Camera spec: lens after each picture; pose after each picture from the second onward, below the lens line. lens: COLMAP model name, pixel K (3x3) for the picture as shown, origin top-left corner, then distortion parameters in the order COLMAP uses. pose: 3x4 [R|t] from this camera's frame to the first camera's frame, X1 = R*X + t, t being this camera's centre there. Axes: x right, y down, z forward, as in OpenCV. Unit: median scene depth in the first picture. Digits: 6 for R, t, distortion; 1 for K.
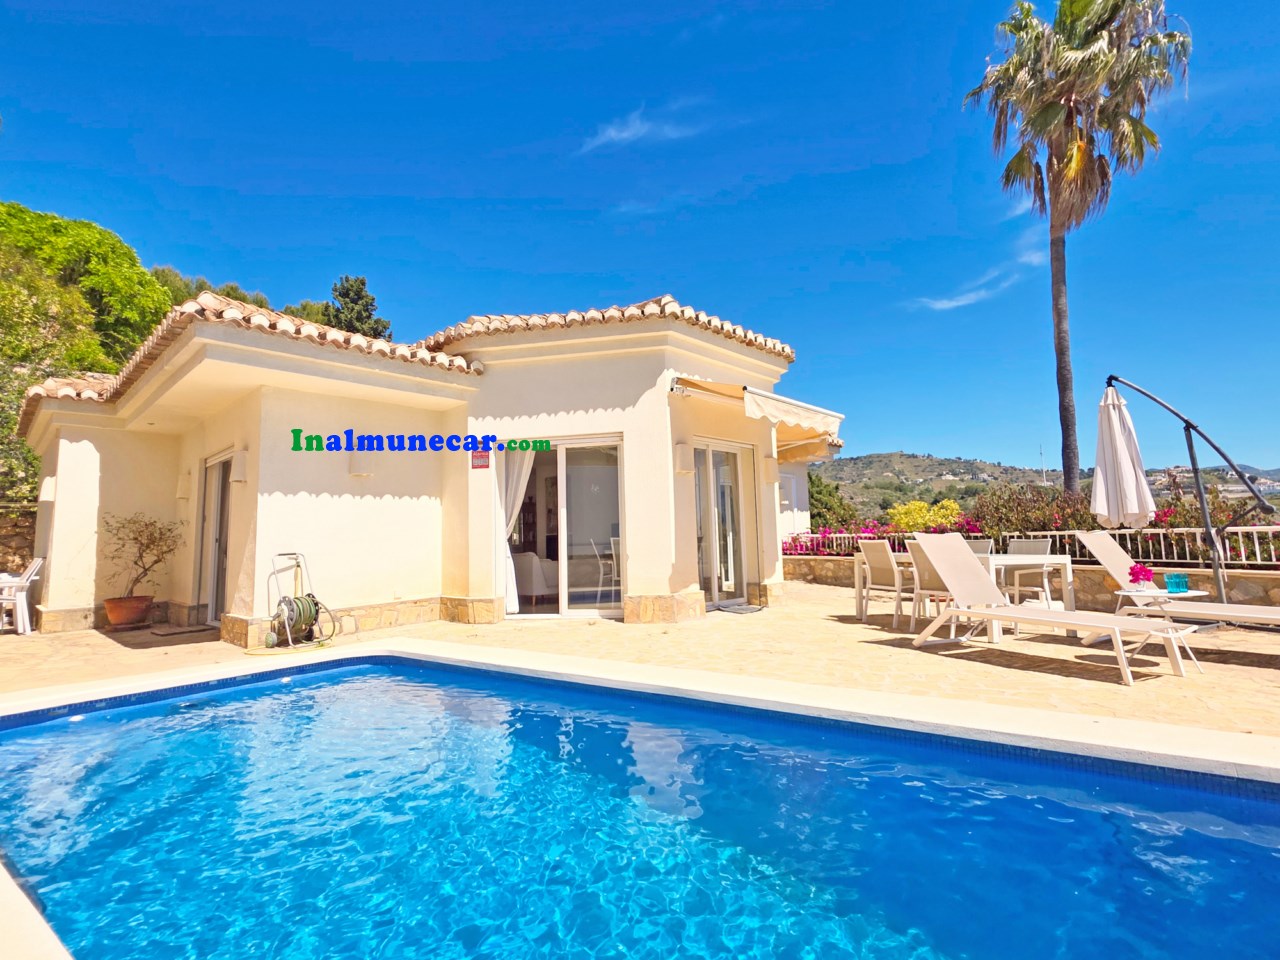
lens RADIAL K [[630.4, 0, 640.0], [0, 630.4, 481.9], [0, 0, 1]] dist [0.003102, 0.000126]
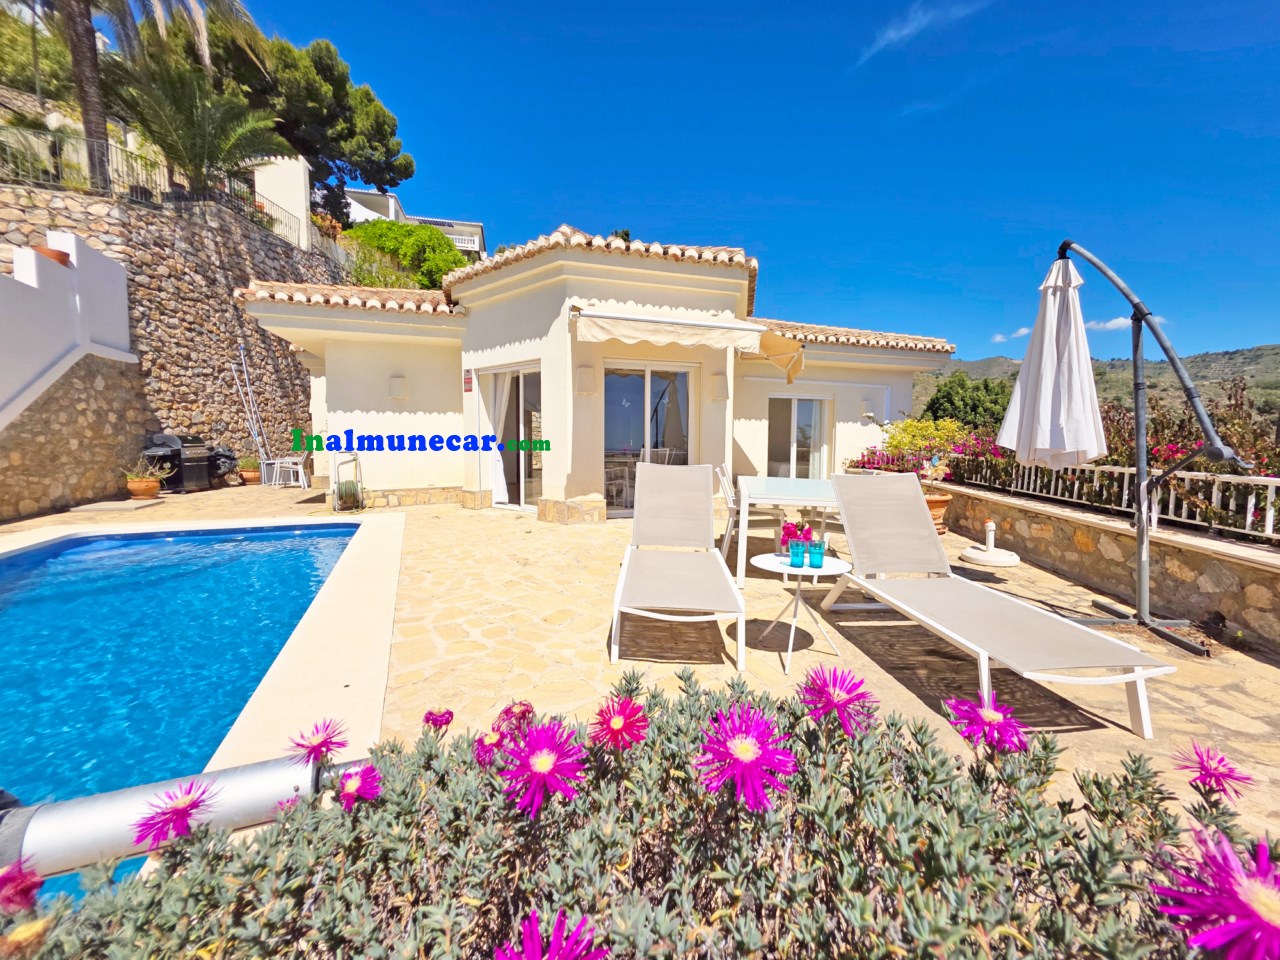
lens RADIAL K [[508.4, 0, 641.0], [0, 508.4, 477.3], [0, 0, 1]] dist [-0.002767, -0.000485]
pose [[0.879241, 0.065151, -0.471901, 0.591967], [0.015206, 0.986261, 0.164495, -0.014360], [0.476135, -0.151807, 0.866170, 0.244345]]
